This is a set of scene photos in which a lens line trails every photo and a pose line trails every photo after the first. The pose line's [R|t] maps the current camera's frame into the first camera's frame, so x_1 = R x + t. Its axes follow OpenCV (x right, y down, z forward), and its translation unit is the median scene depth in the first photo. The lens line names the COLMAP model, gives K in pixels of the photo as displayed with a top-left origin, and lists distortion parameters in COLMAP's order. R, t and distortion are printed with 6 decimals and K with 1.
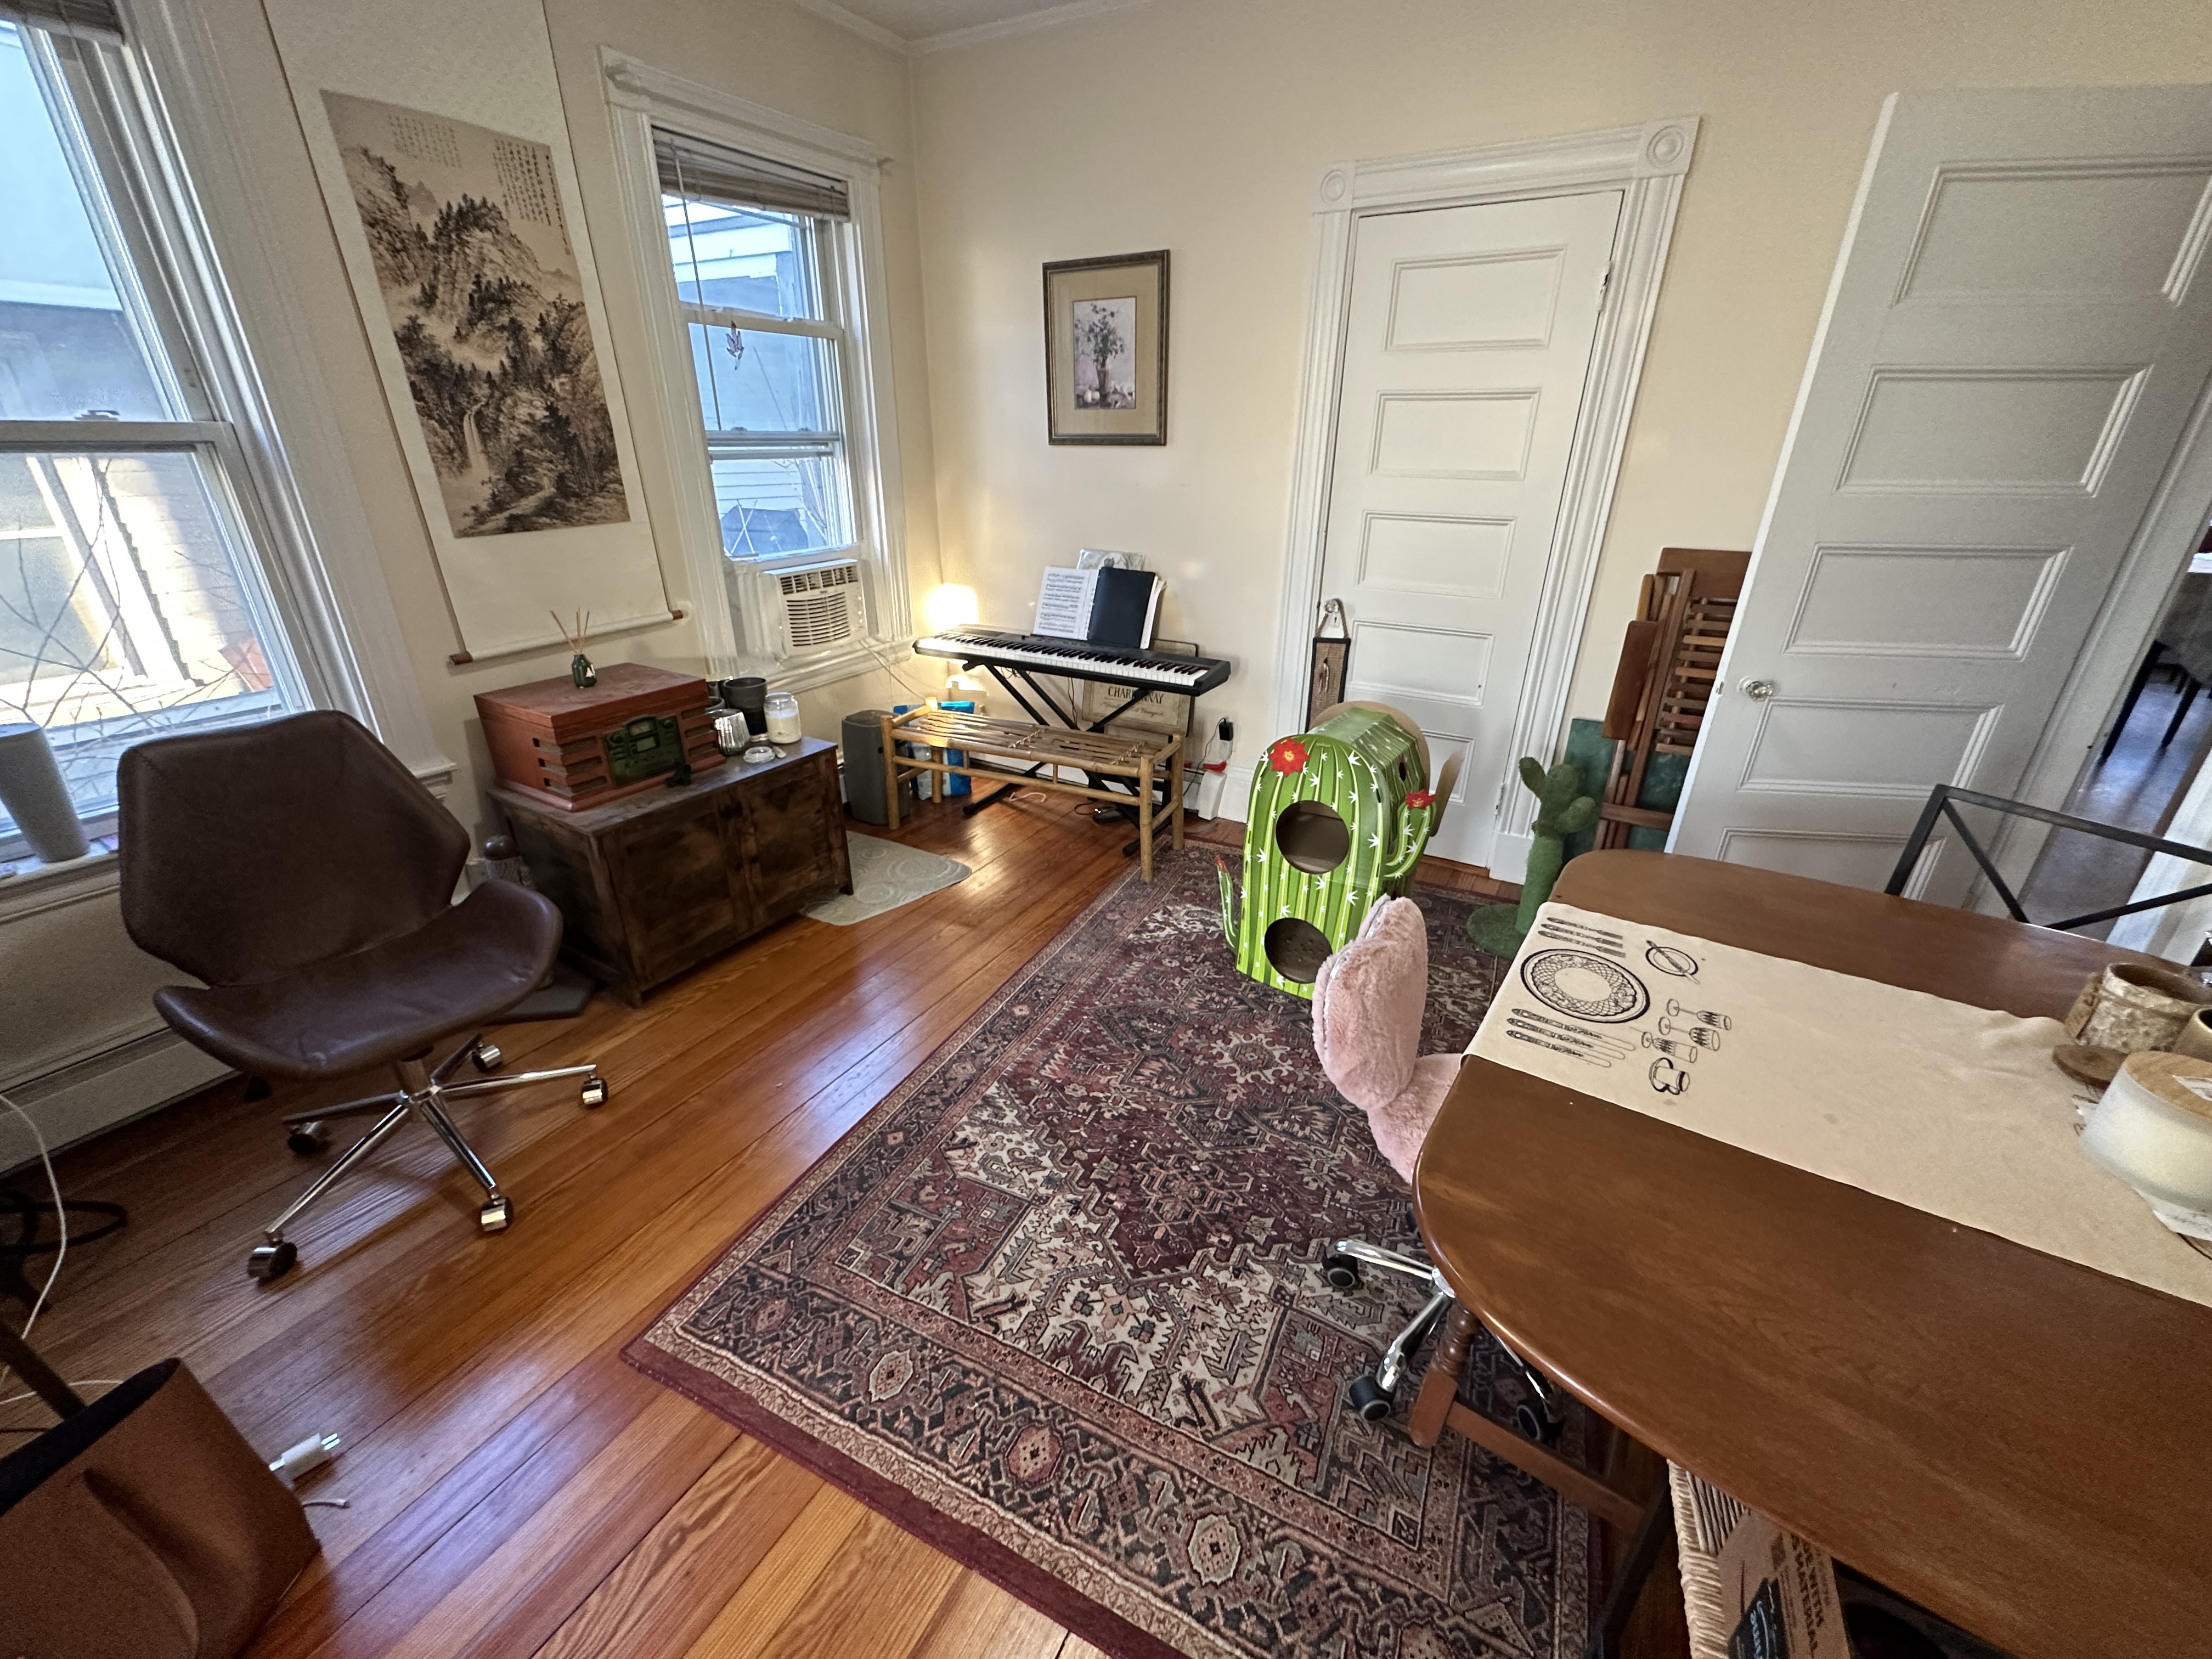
lens RADIAL K [[884.7, 0, 1107.2], [0, 884.7, 831.2], [0, 0, 1]] dist [0.000089, -0.000434]
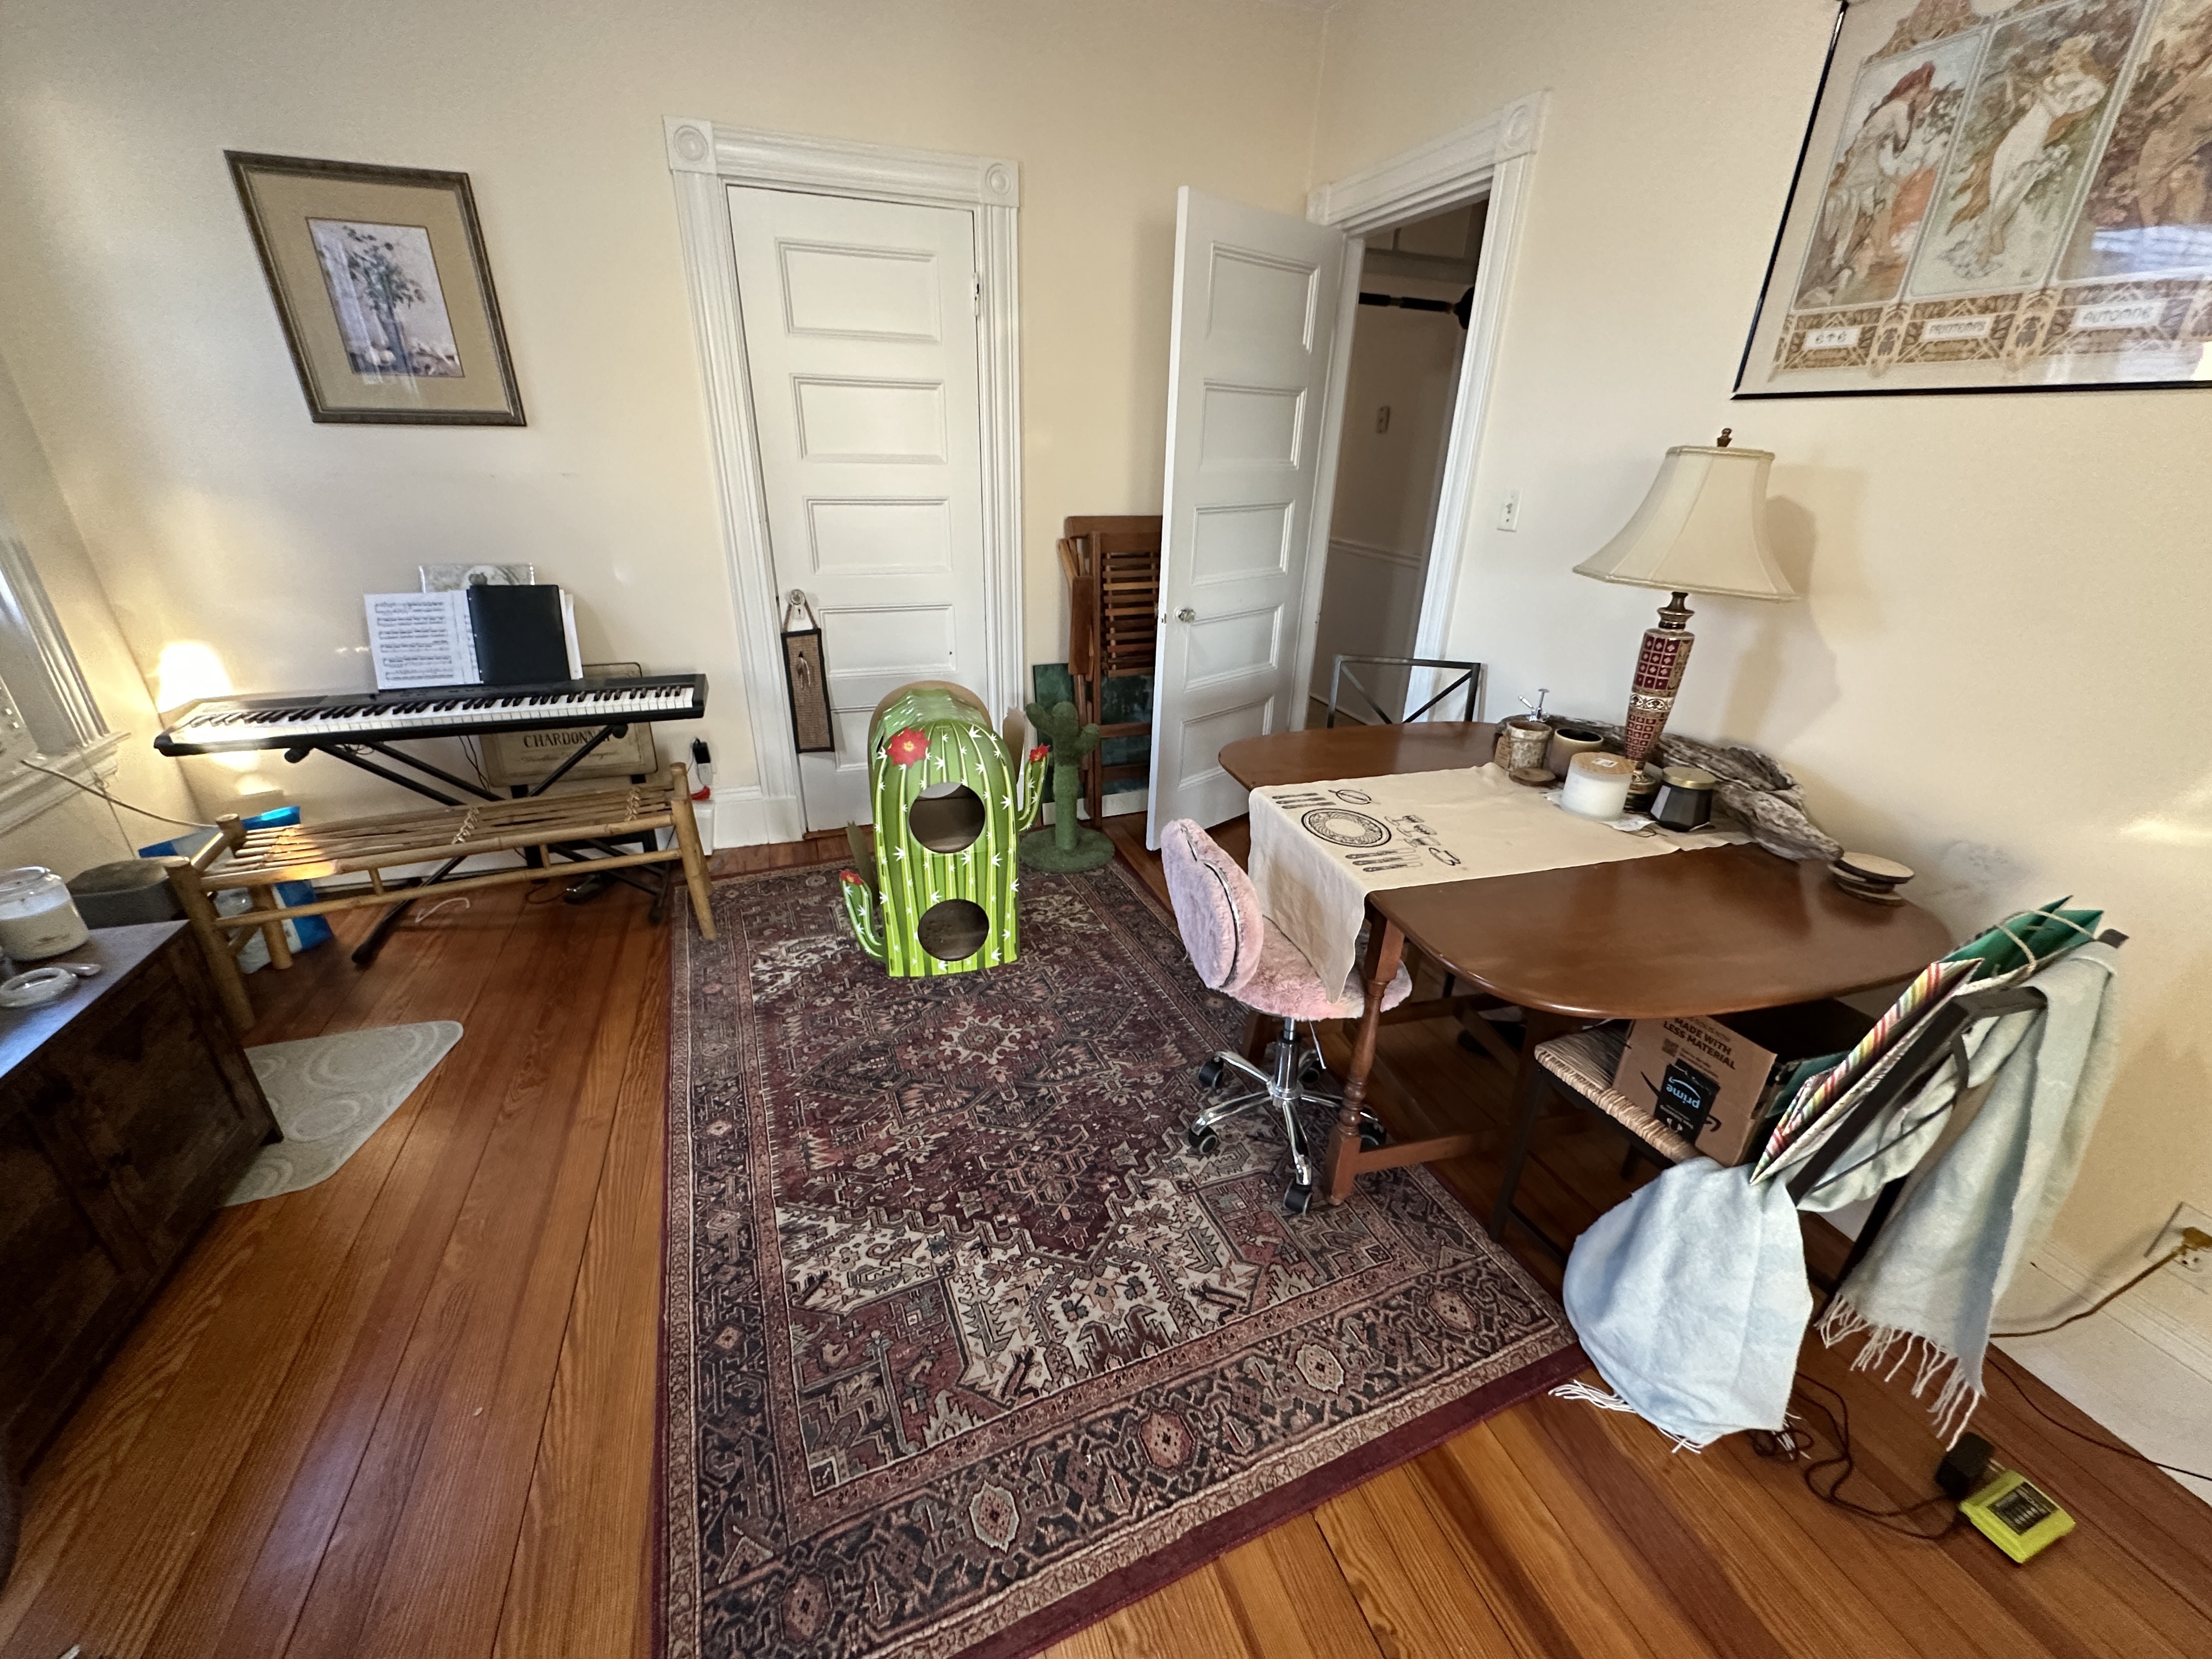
lens RADIAL K [[878.0, 0, 1116.9], [0, 878.0, 832.3], [0, 0, 1]] dist [-0.003384, -0.000225]
pose [[0.643934, -0.308192, 0.700262, -0.463630], [0.292511, 0.944914, 0.146883, -0.089611], [-0.706955, 0.110252, 0.698612, 0.199949]]
